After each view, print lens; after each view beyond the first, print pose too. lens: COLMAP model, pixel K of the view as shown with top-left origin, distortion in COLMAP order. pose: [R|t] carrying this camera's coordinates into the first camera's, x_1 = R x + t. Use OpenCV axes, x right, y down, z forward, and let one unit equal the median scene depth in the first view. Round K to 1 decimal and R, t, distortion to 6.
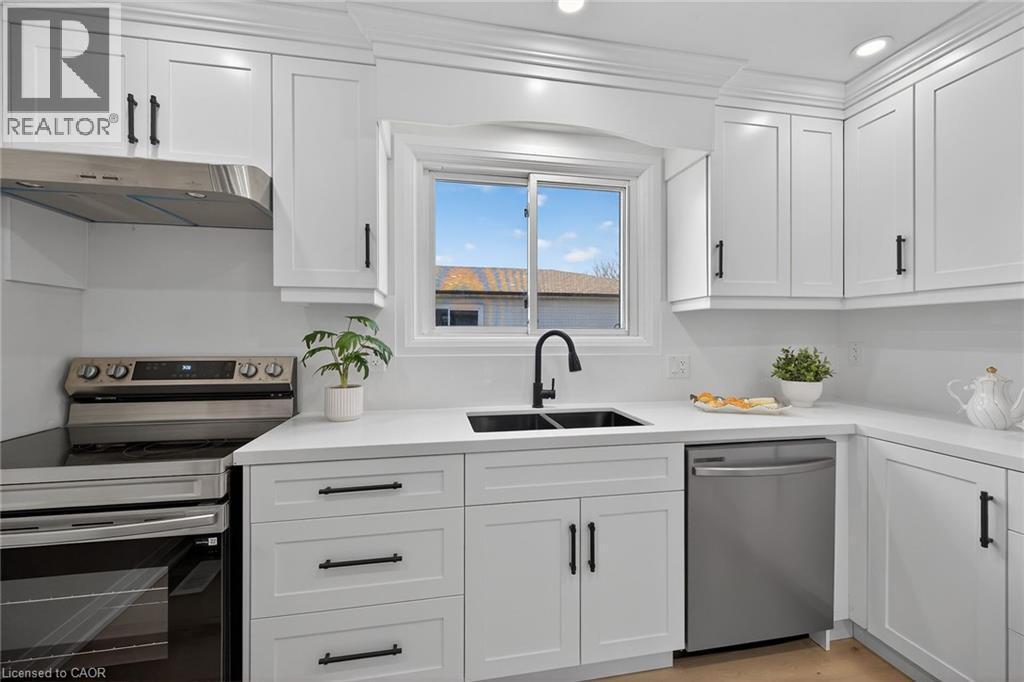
lens RADIAL K [[365.3, 0, 514.6], [0, 365.3, 337.6], [0, 0, 1]] dist [-0.000202, -0.000079]
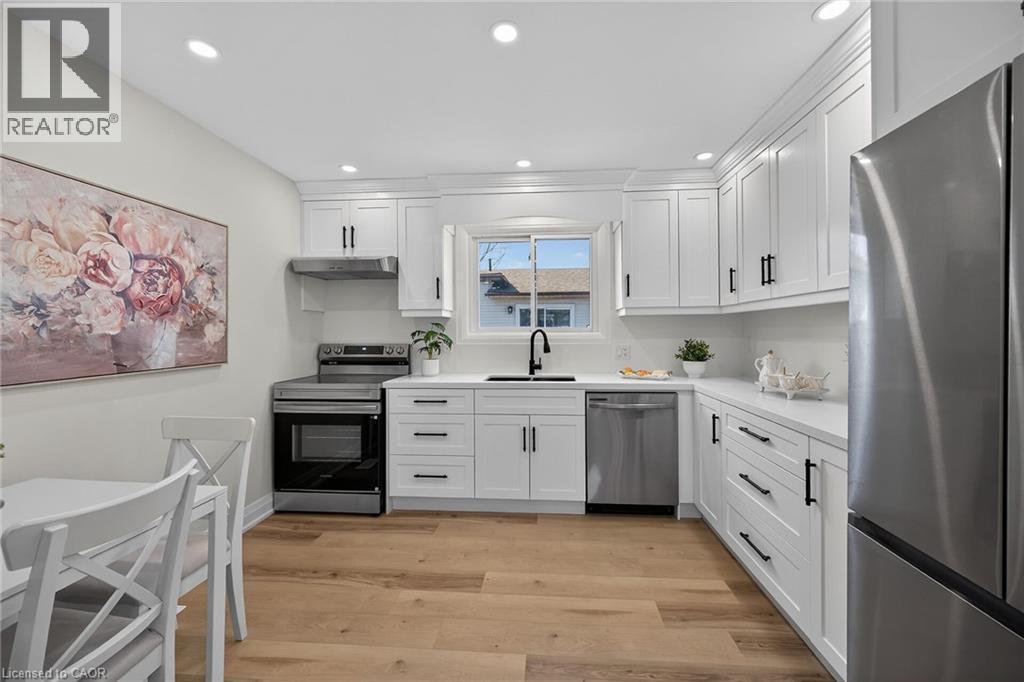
lens RADIAL K [[397.6, 0, 514.0], [0, 397.6, 335.9], [0, 0, 1]] dist [0.000706, -0.000186]
pose [[0.941362, -0.002698, -0.337388, 0.675334], [0.003922, 0.999988, 0.002945, 0.006177], [0.337376, -0.004096, 0.941361, -0.851666]]
